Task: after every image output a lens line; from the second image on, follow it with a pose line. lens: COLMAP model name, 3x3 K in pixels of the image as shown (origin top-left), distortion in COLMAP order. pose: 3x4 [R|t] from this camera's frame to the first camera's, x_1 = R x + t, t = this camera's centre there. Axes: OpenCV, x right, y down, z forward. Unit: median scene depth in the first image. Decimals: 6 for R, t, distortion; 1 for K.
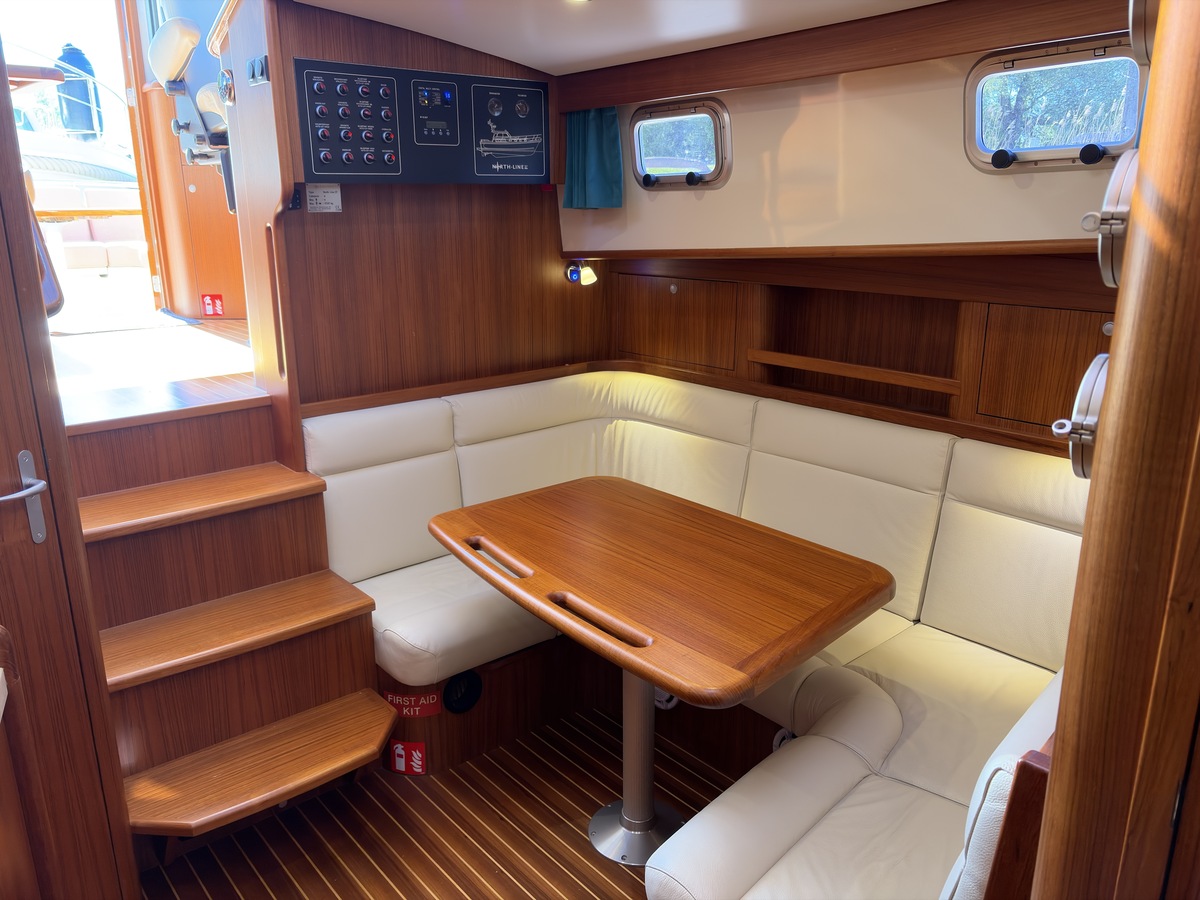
lens RADIAL K [[911.7, 0, 591.8], [0, 911.7, 462.3], [0, 0, 1]] dist [0.046744, -0.042588]
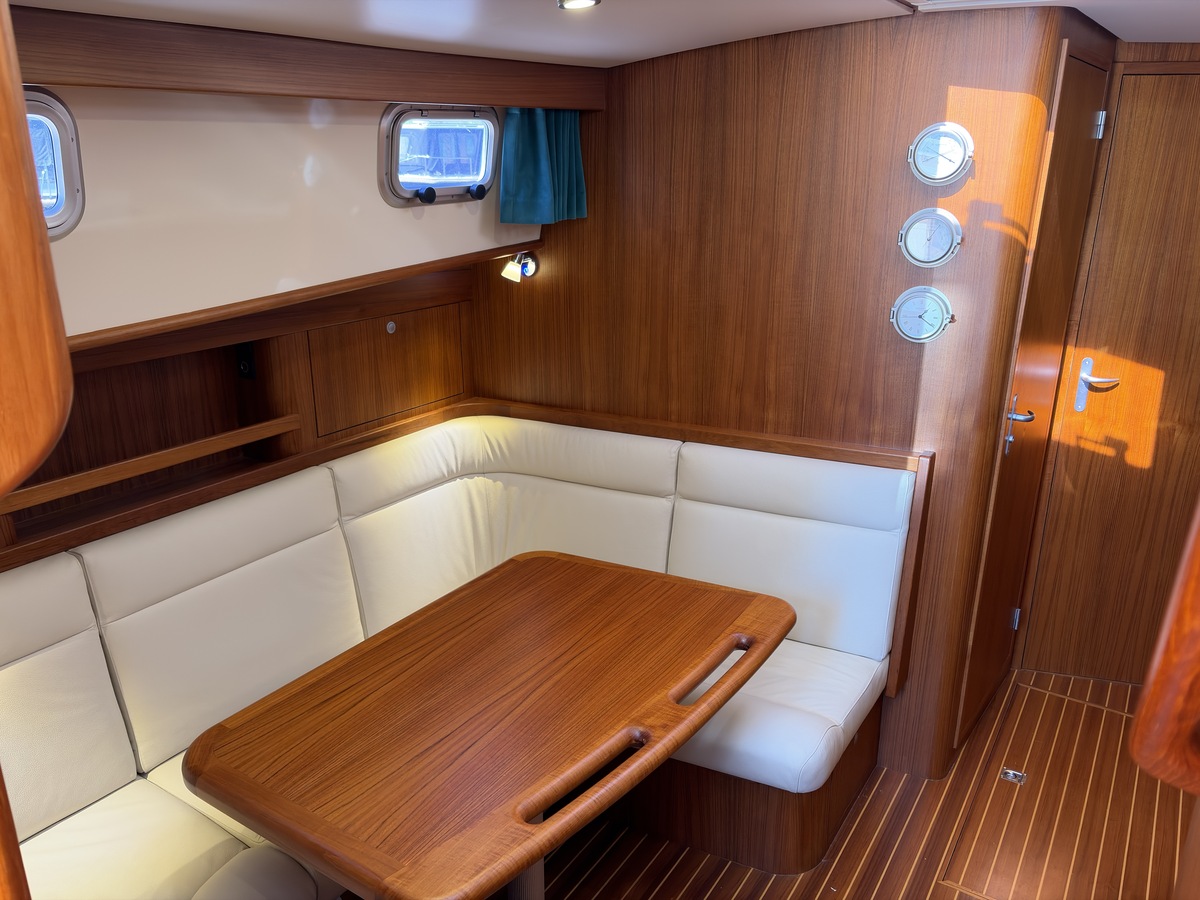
lens RADIAL K [[911.7, 0, 591.8], [0, 911.7, 462.3], [0, 0, 1]] dist [0.046744, -0.042588]
pose [[-0.287186, -0.306561, 0.907494, -0.648237], [0.270403, 0.882924, 0.383833, -0.367139], [-0.918916, 0.355621, -0.170668, 0.986137]]
